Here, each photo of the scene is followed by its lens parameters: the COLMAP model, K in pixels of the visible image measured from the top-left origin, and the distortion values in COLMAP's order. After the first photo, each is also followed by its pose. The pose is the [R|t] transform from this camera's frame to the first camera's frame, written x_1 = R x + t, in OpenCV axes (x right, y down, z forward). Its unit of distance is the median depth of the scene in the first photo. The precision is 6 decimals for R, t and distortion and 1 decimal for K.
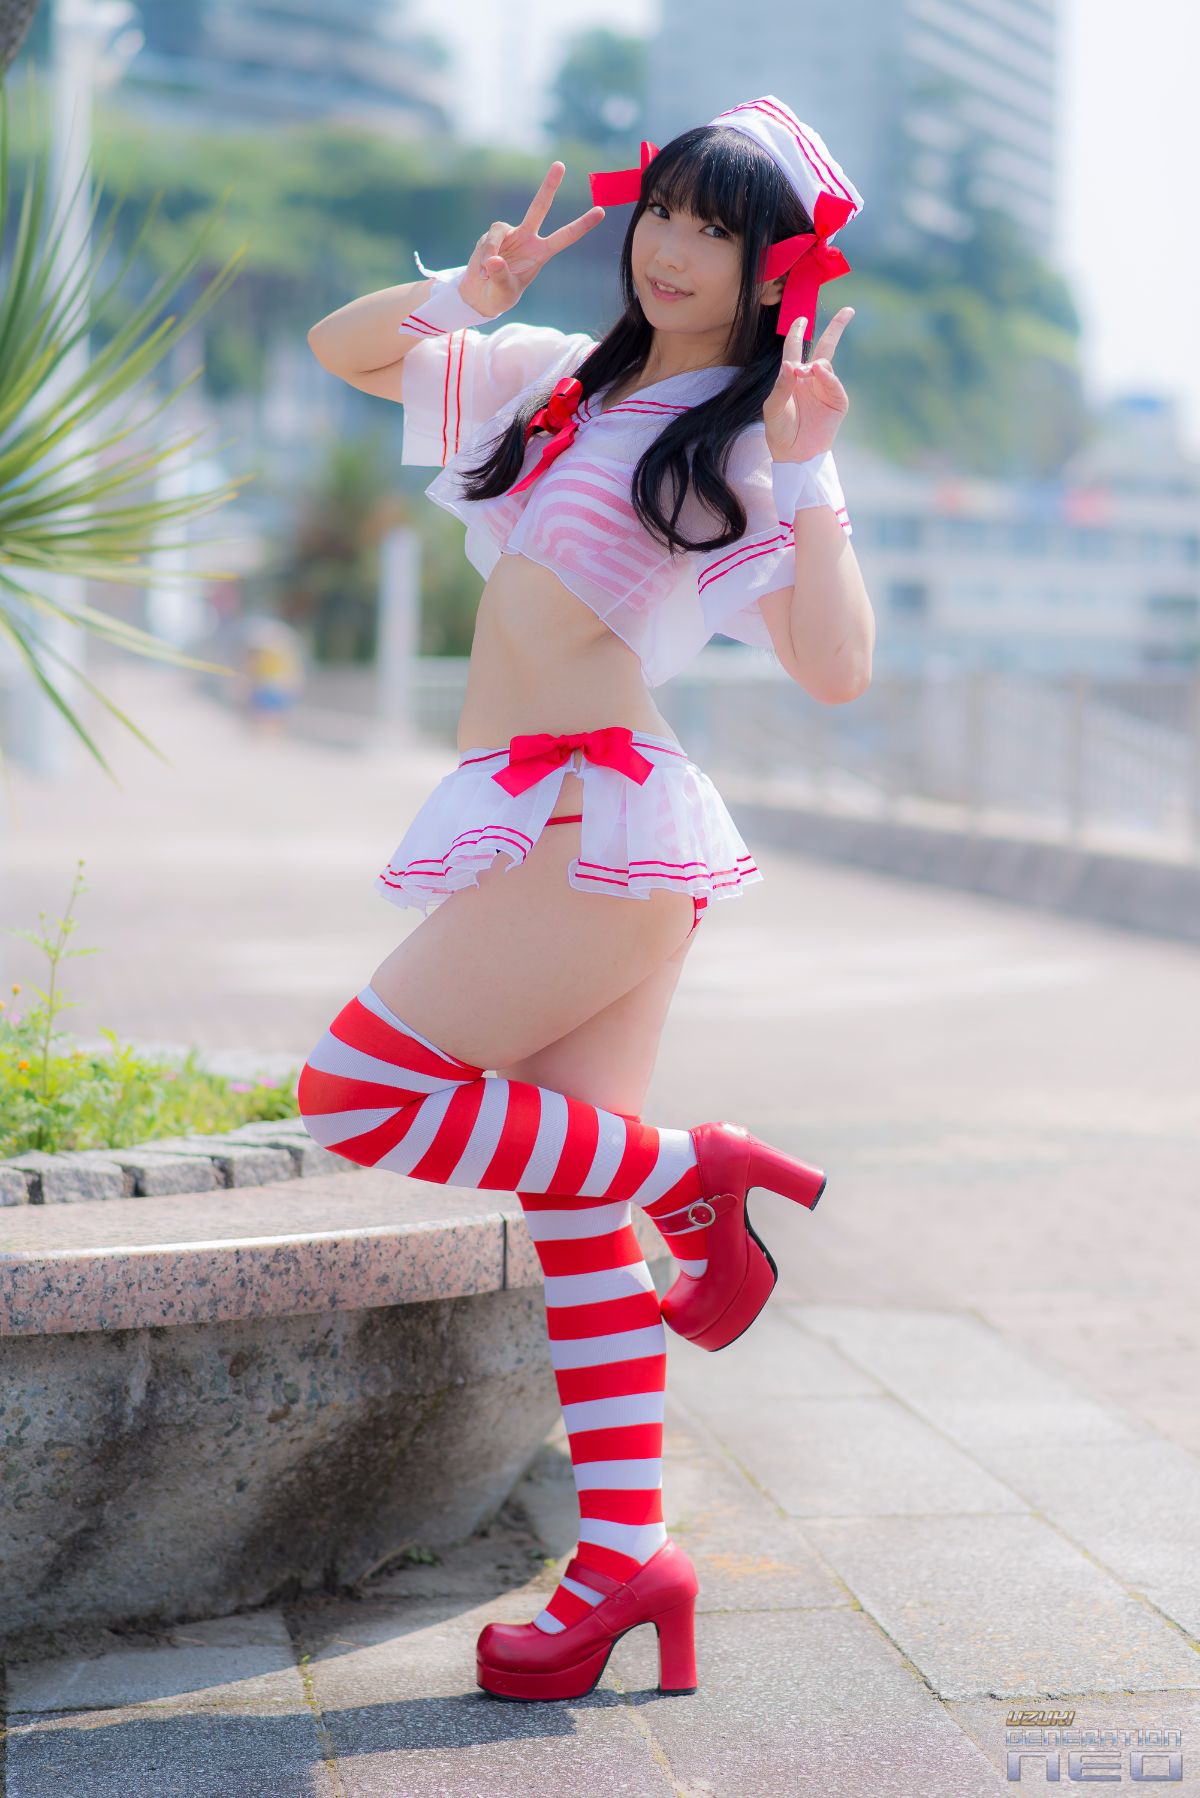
lens RADIAL K [[4447.5, 0, 599.0], [0, 4447.5, 552.8], [0, 0, 1]] dist [0.039268, -0.199086]
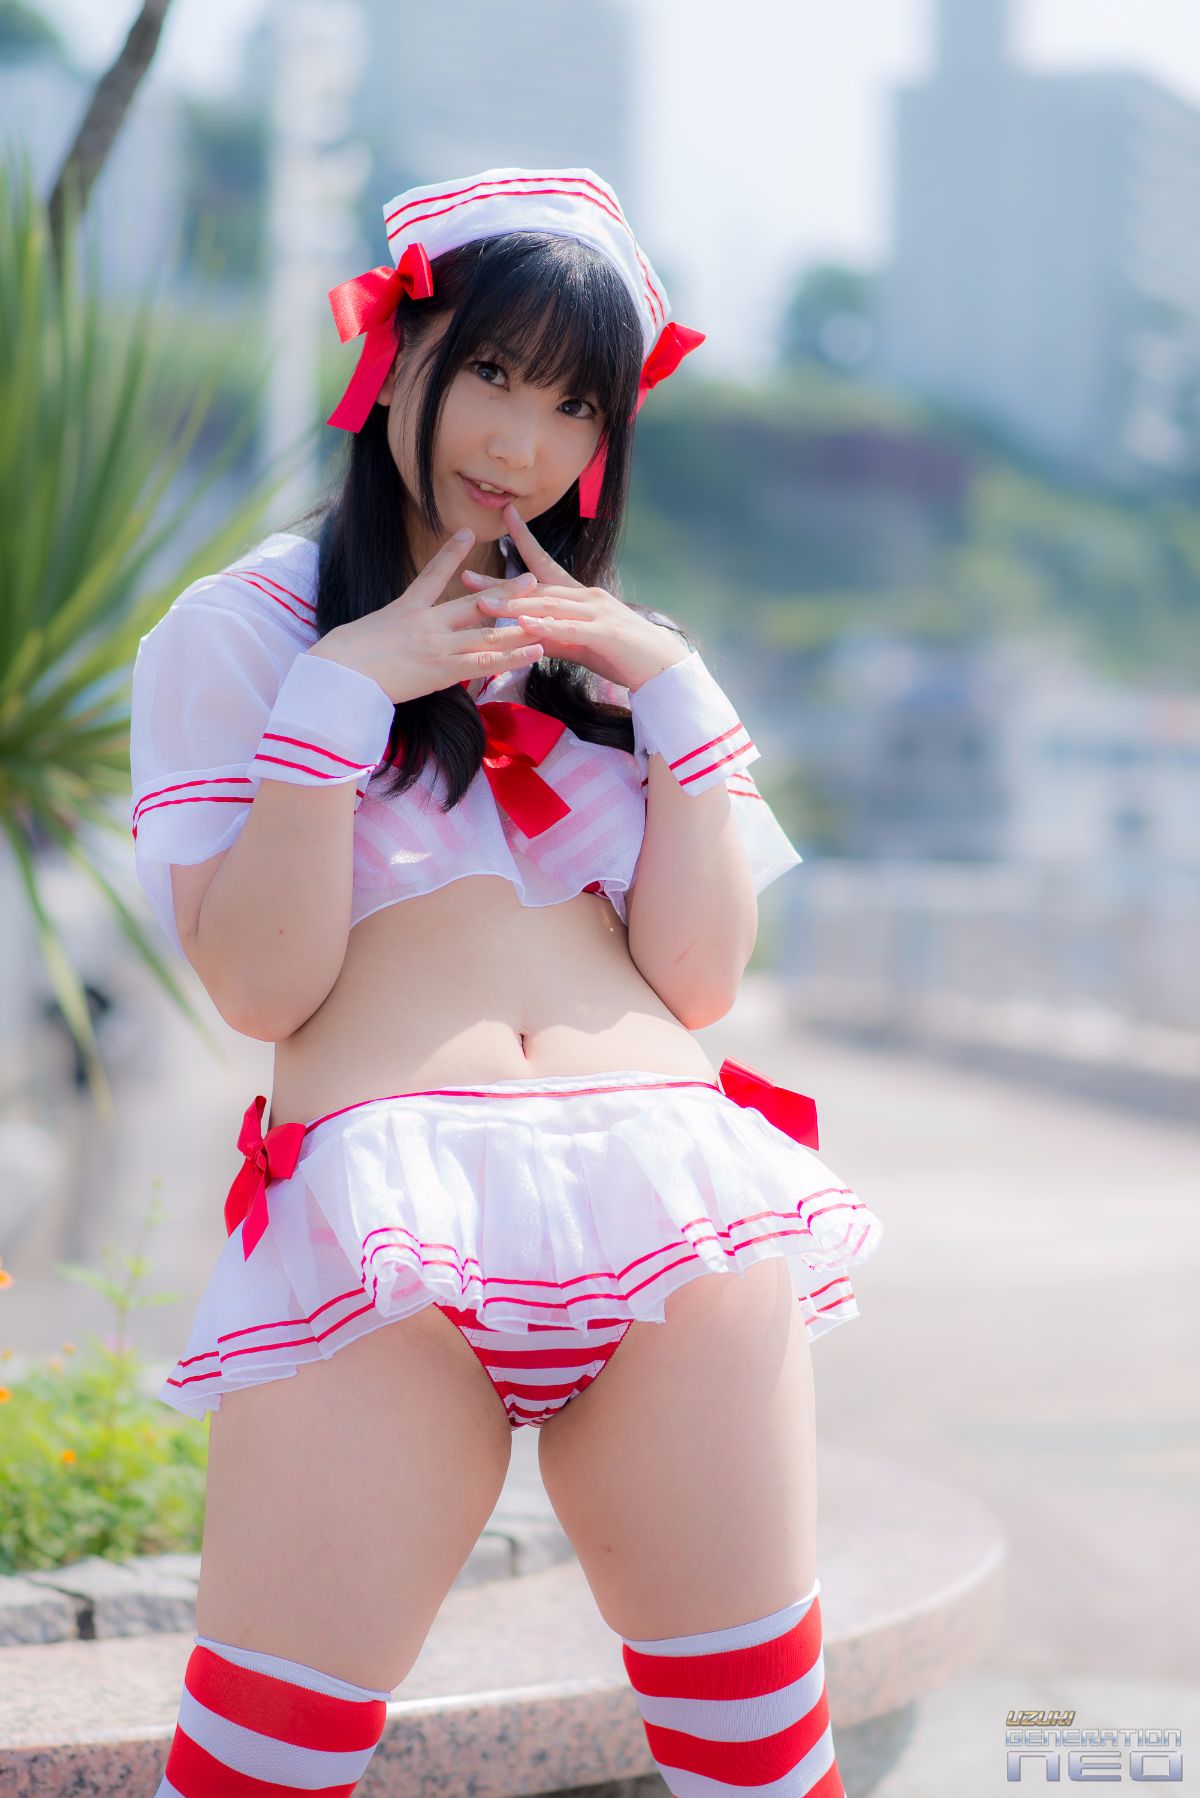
lens RADIAL K [[4343.8, 0, 603.9], [0, 4343.8, 904.0], [0, 0, 1]] dist [-0.016467, 0.032542]
pose [[0.998729, 0.002425, -0.050351, -0.001618], [-0.000920, 0.999553, 0.029873, -0.001064], [0.050401, -0.029789, 0.998285, 0.278896]]
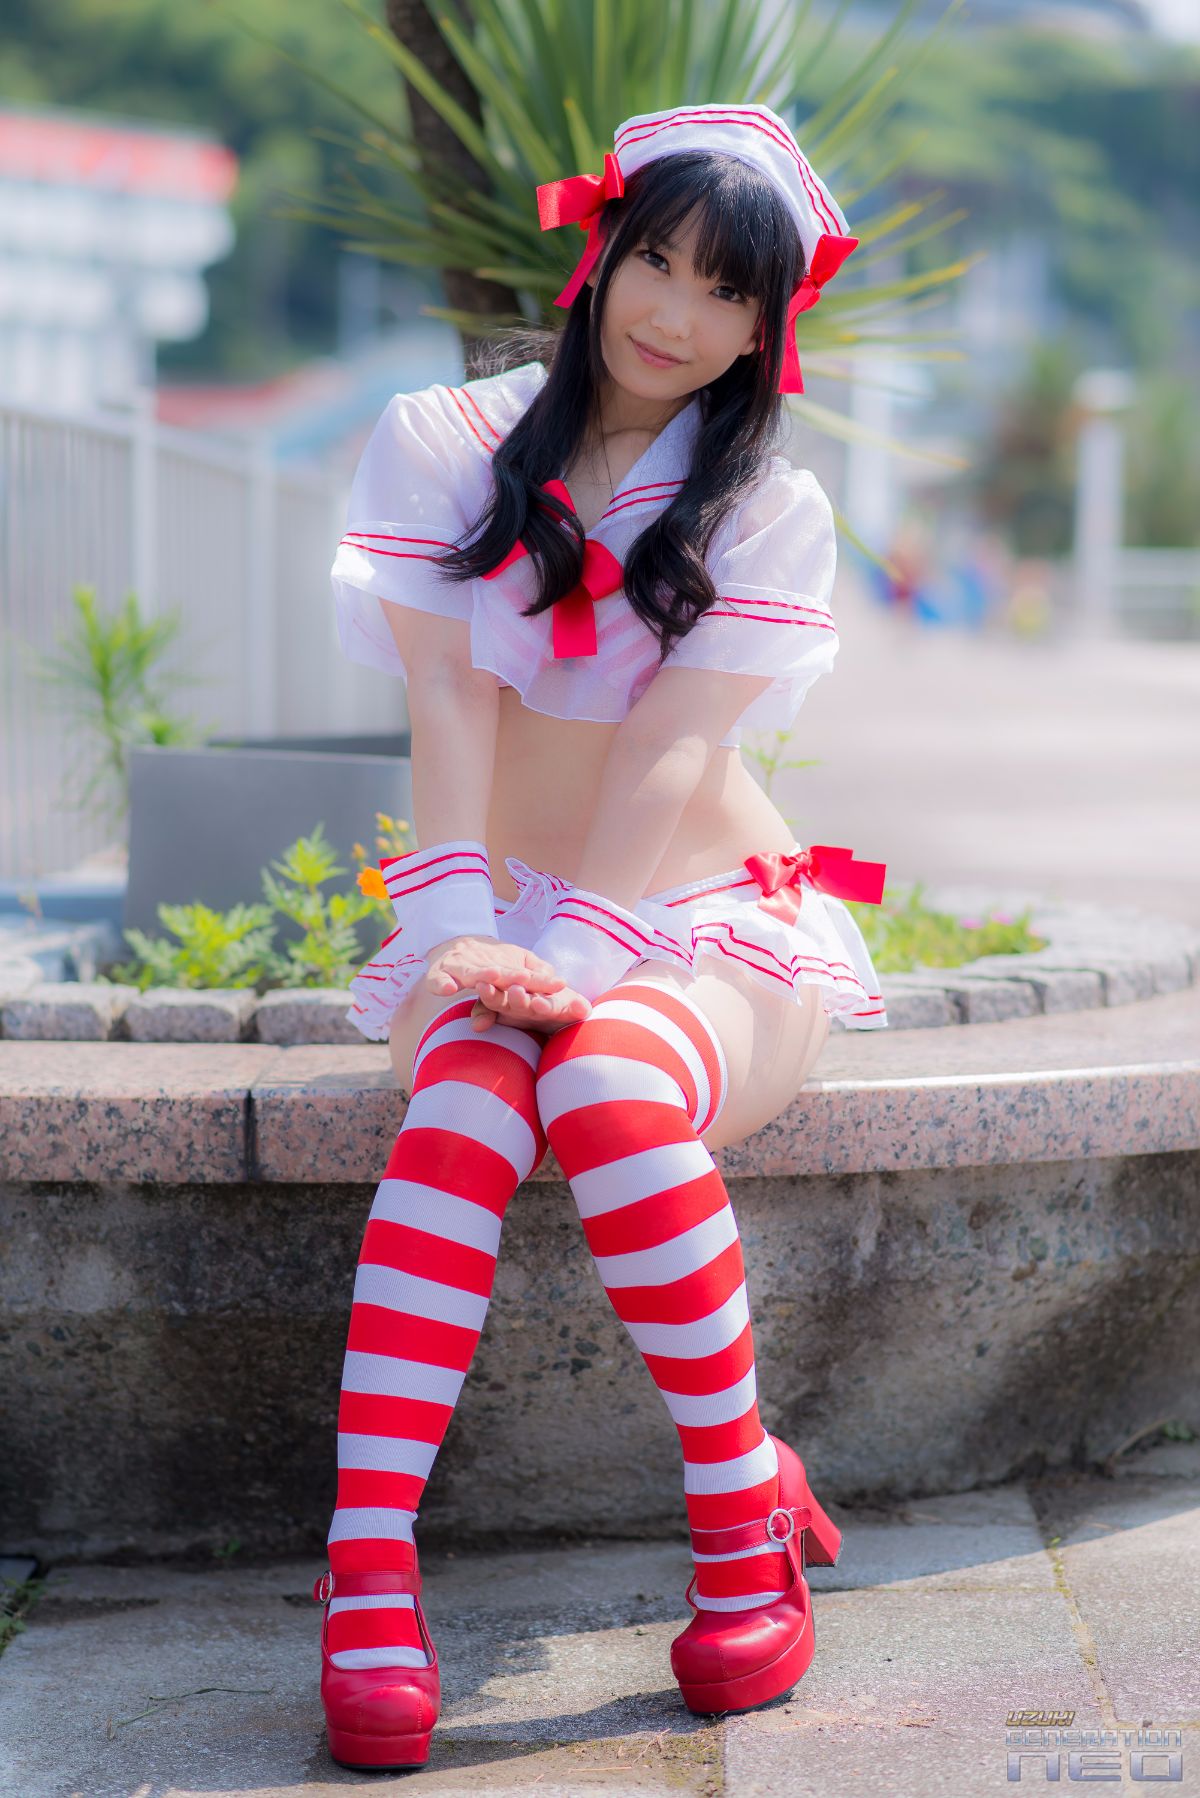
lens RADIAL K [[4343.8, 0, 603.9], [0, 4343.8, 904.0], [0, 0, 1]] dist [-0.016467, 0.032542]
pose [[0.987729, 0.005387, -0.156083, -0.019810], [0.010406, 0.994914, 0.100192, 0.032347], [0.155829, -0.100586, 0.982649, 0.141076]]
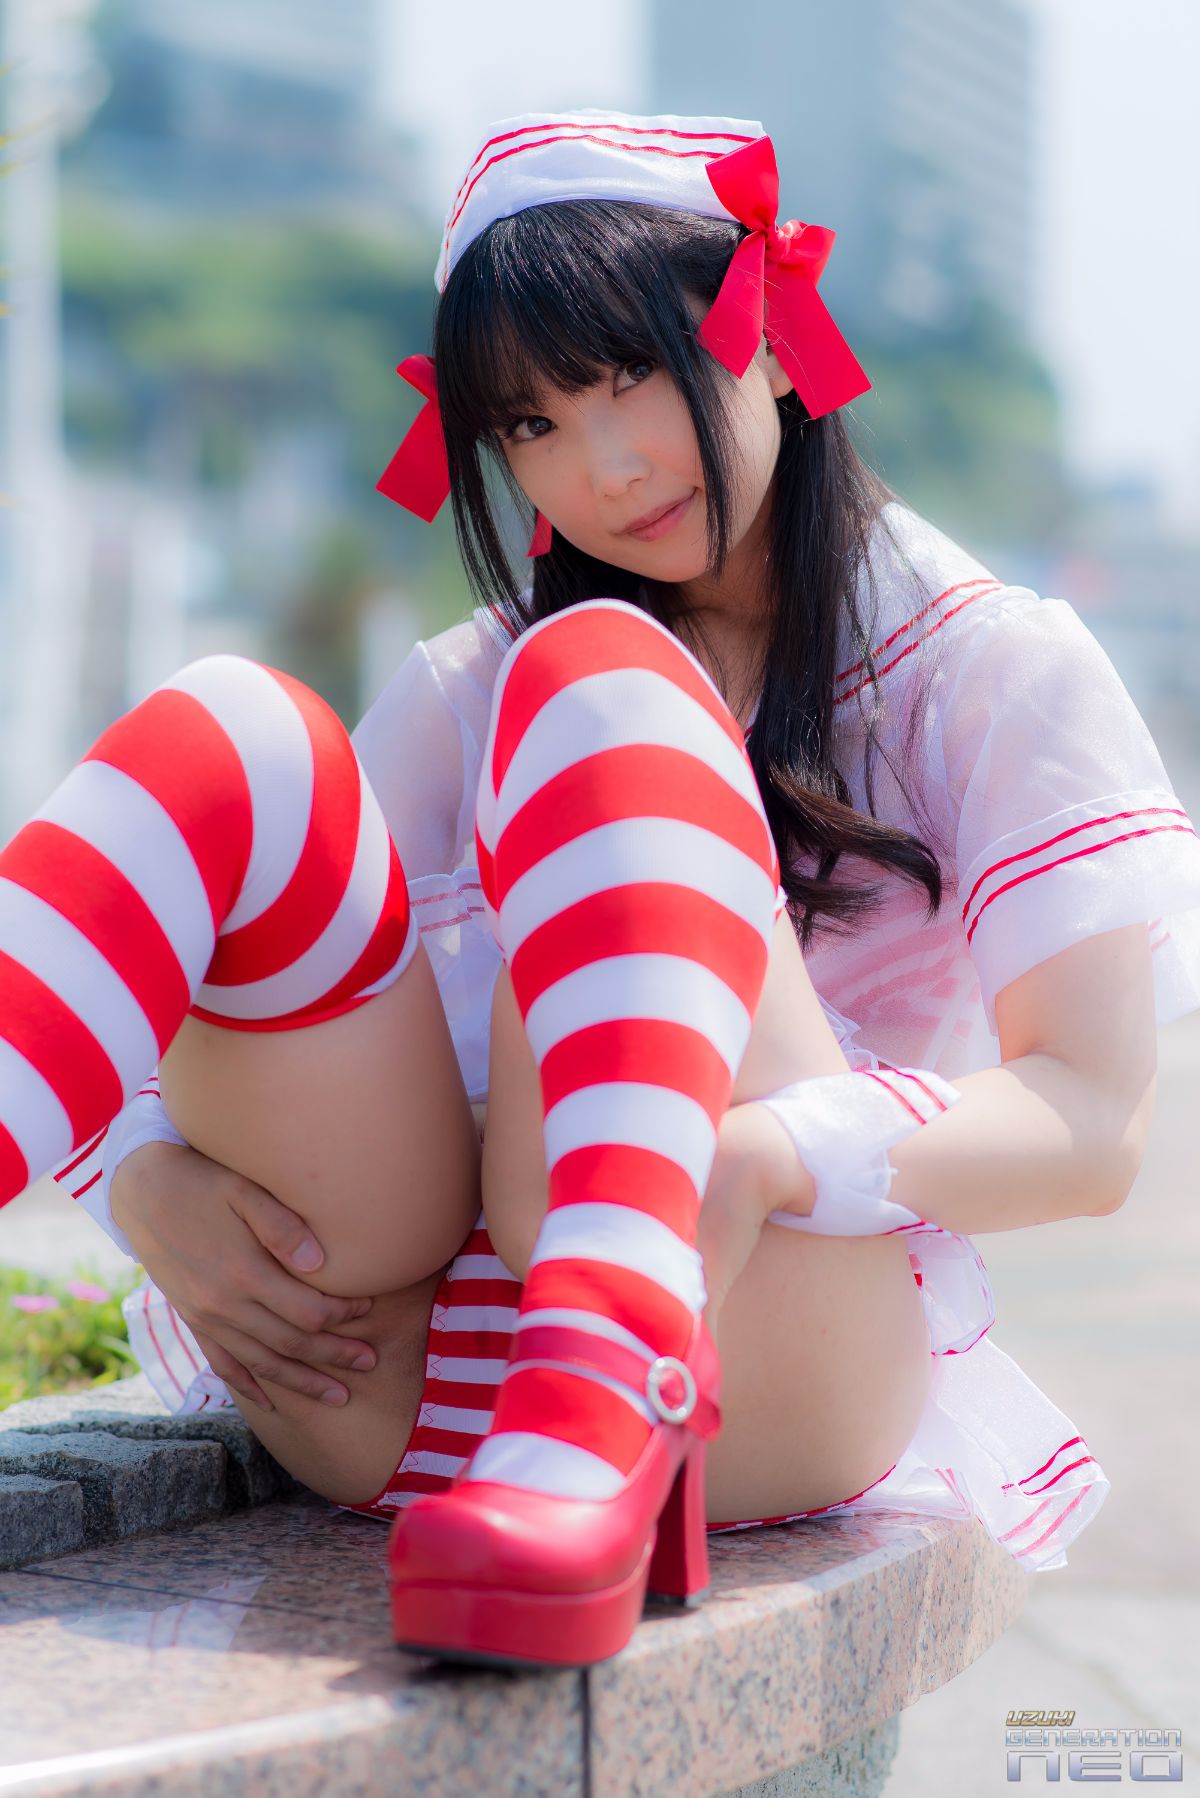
lens RADIAL K [[4343.8, 0, 603.9], [0, 4343.8, 904.0], [0, 0, 1]] dist [-0.016467, 0.032542]
pose [[0.999741, -0.022631, 0.002309, -0.019204], [0.022460, 0.998066, 0.057969, 0.058241], [-0.003616, -0.057902, 0.998316, 0.622452]]
